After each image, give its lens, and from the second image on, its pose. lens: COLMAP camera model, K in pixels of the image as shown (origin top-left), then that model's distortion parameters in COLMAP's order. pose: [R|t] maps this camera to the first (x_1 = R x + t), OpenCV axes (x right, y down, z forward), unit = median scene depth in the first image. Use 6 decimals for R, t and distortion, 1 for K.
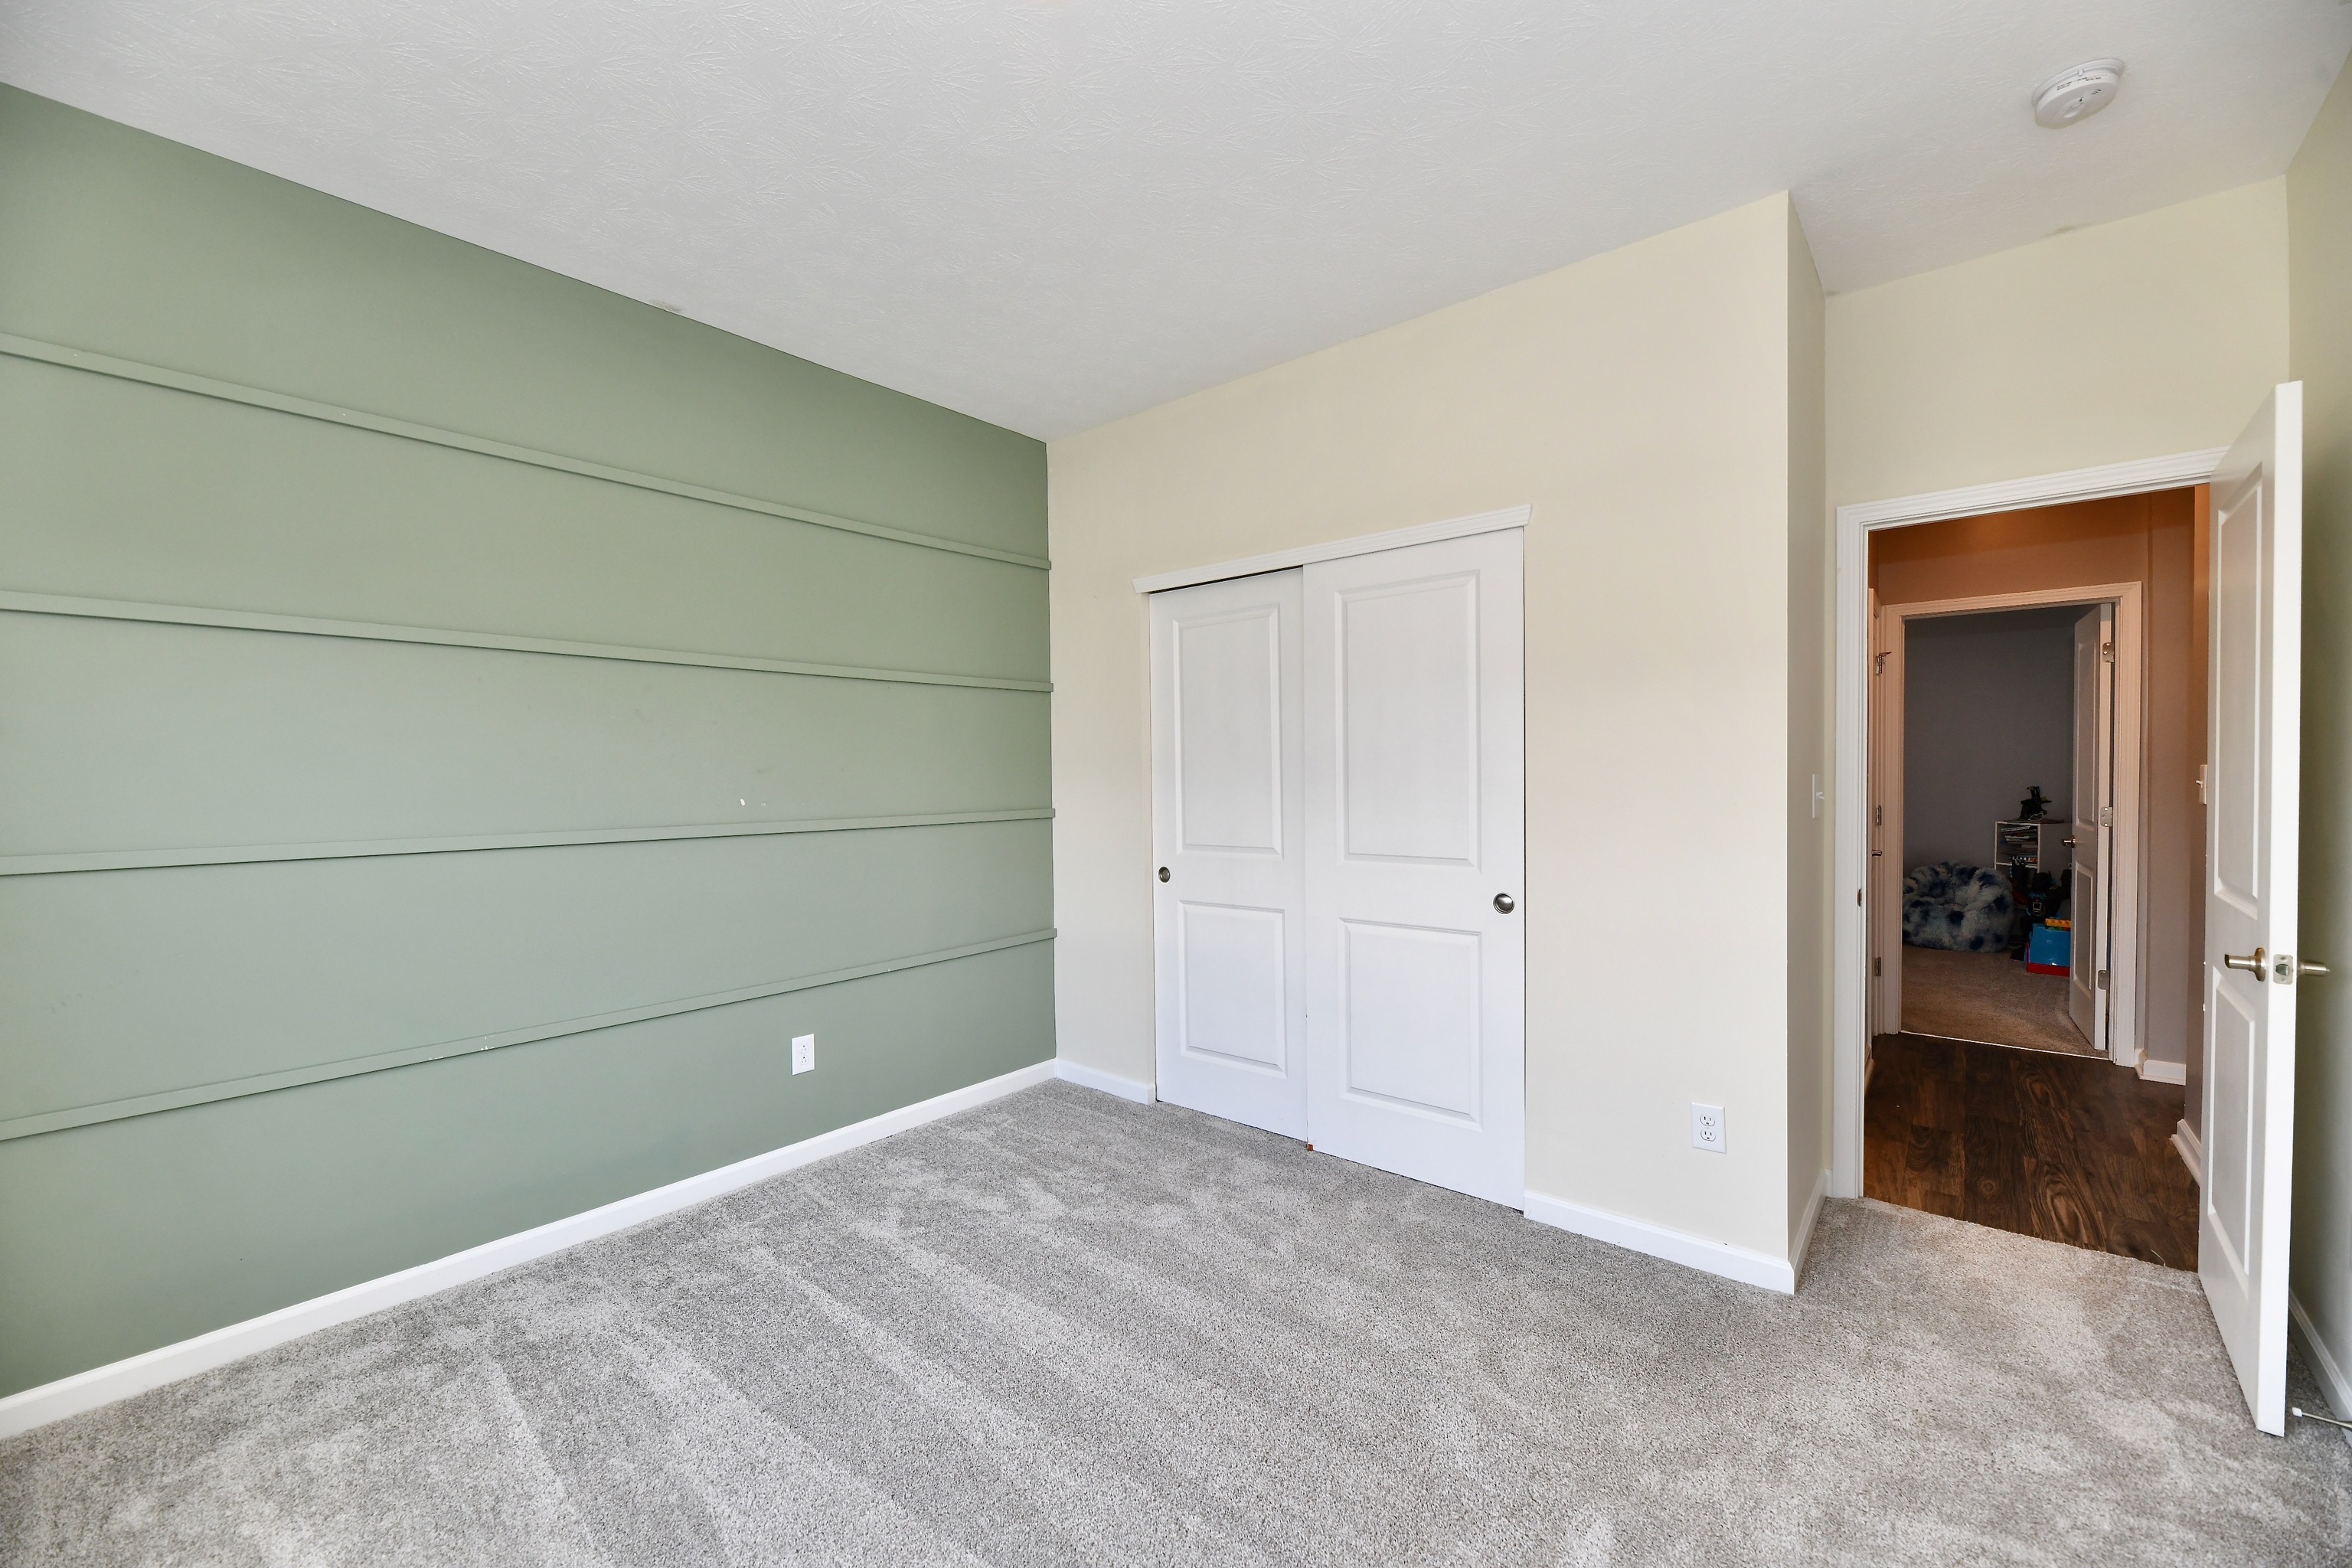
lens RADIAL K [[941.4, 0, 1169.8], [0, 941.4, 792.3], [0, 0, 1]] dist [0.000901, -0.003622]
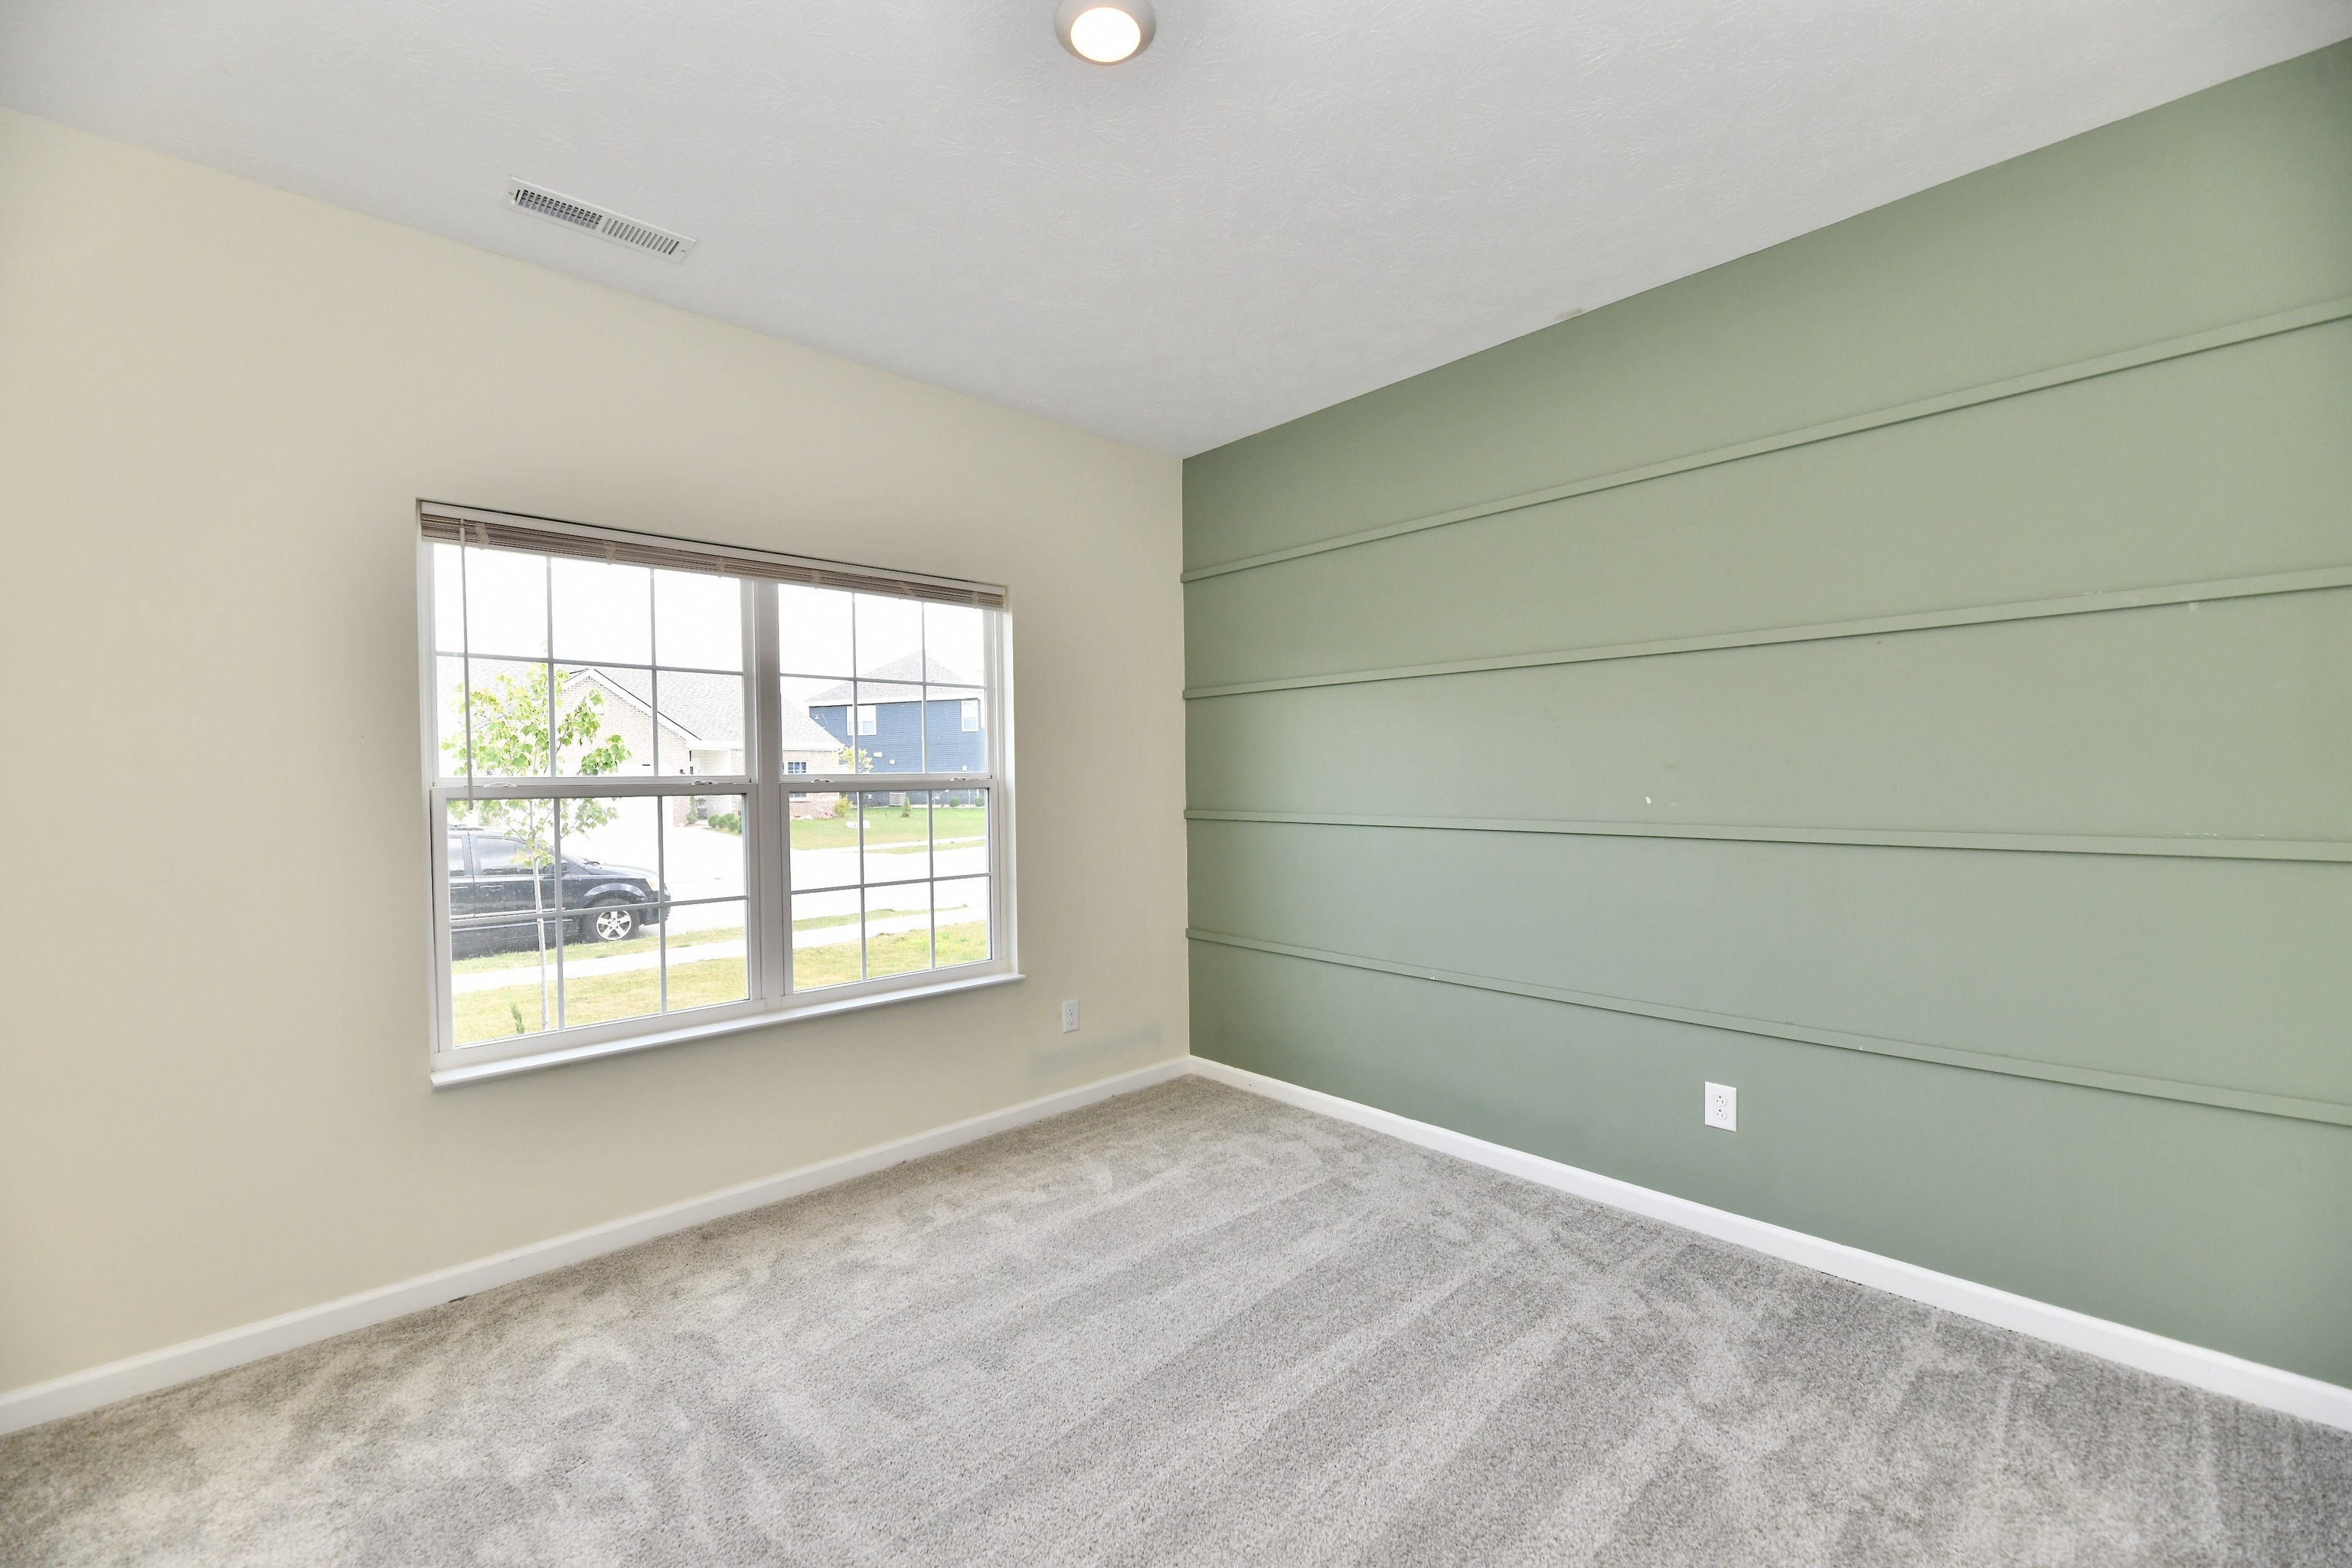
lens RADIAL K [[941.4, 0, 1169.8], [0, 941.4, 792.3], [0, 0, 1]] dist [0.000901, -0.003622]
pose [[-0.107022, 0.031698, -0.993751, 0.622060], [-0.010717, 0.999397, 0.033032, -0.029344], [0.994199, 0.014185, -0.106618, 0.771375]]
